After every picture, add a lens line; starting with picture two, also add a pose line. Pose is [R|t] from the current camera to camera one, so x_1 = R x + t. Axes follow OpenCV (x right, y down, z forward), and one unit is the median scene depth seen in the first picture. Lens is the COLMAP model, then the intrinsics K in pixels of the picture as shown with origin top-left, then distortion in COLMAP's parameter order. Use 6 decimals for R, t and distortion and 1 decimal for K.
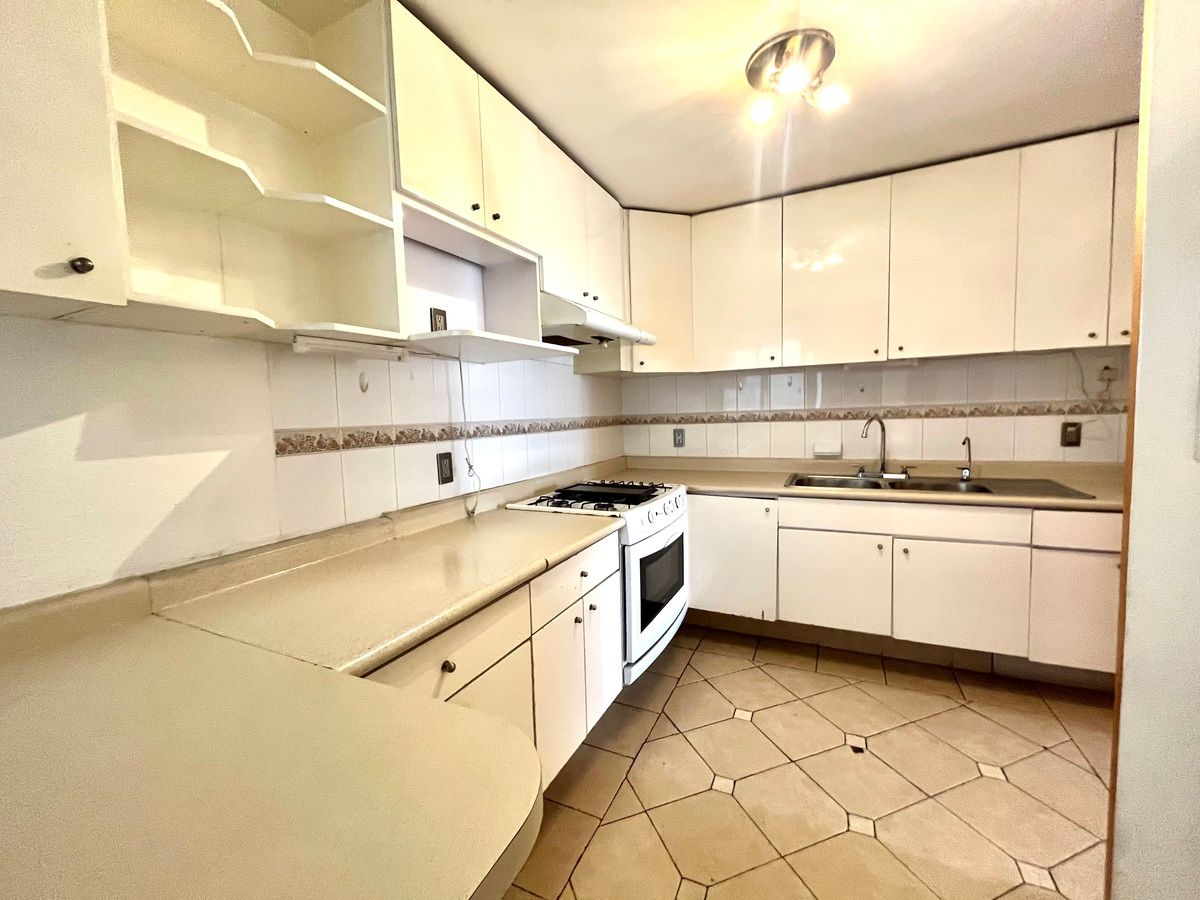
lens RADIAL K [[487.7, 0, 604.5], [0, 487.7, 449.5], [0, 0, 1]] dist [-0.006609, -0.000398]
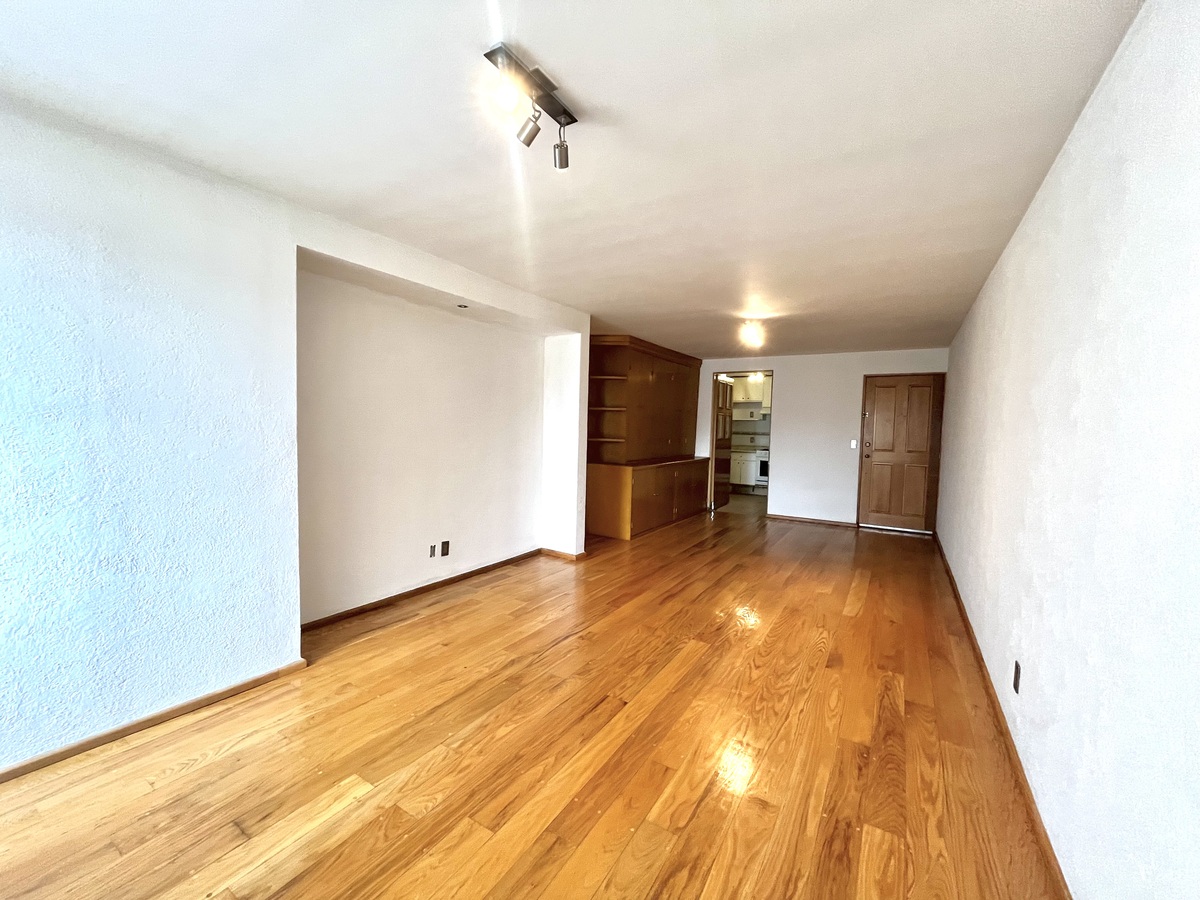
lens RADIAL K [[487.7, 0, 599.4], [0, 487.7, 451.4], [0, 0, 1]] dist [-0.006609, -0.000398]
pose [[-0.106106, 0.085538, -0.990669, 5.568173], [-0.095184, 0.990844, 0.095748, -0.205021], [0.989789, 0.104455, -0.096992, -0.184792]]
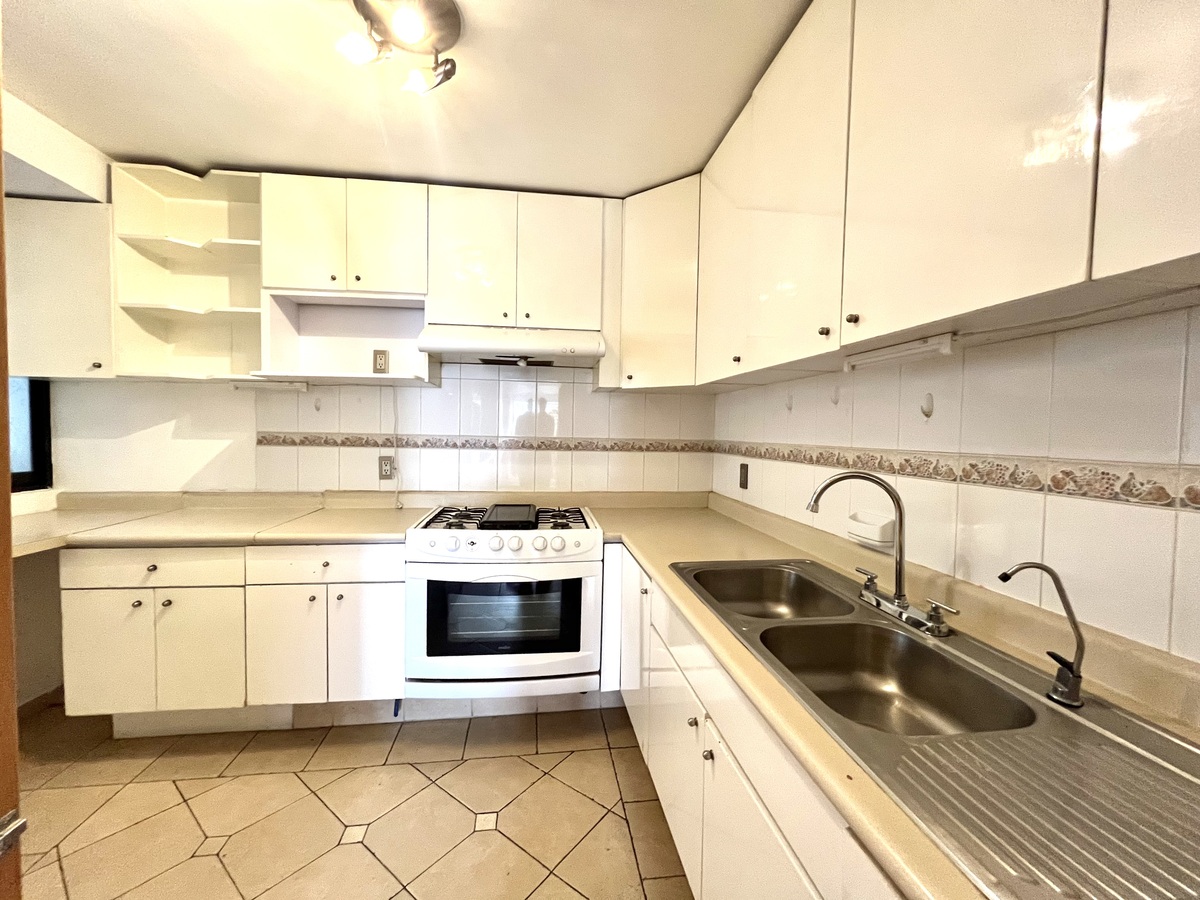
lens RADIAL K [[487.7, 0, 600.9], [0, 487.7, 448.5], [0, 0, 1]] dist [-0.006609, -0.000398]
pose [[0.547547, 0.074546, -0.833448, 1.134898], [-0.100255, 0.994693, 0.023104, -0.106856], [0.830747, 0.070907, 0.552115, 0.767841]]
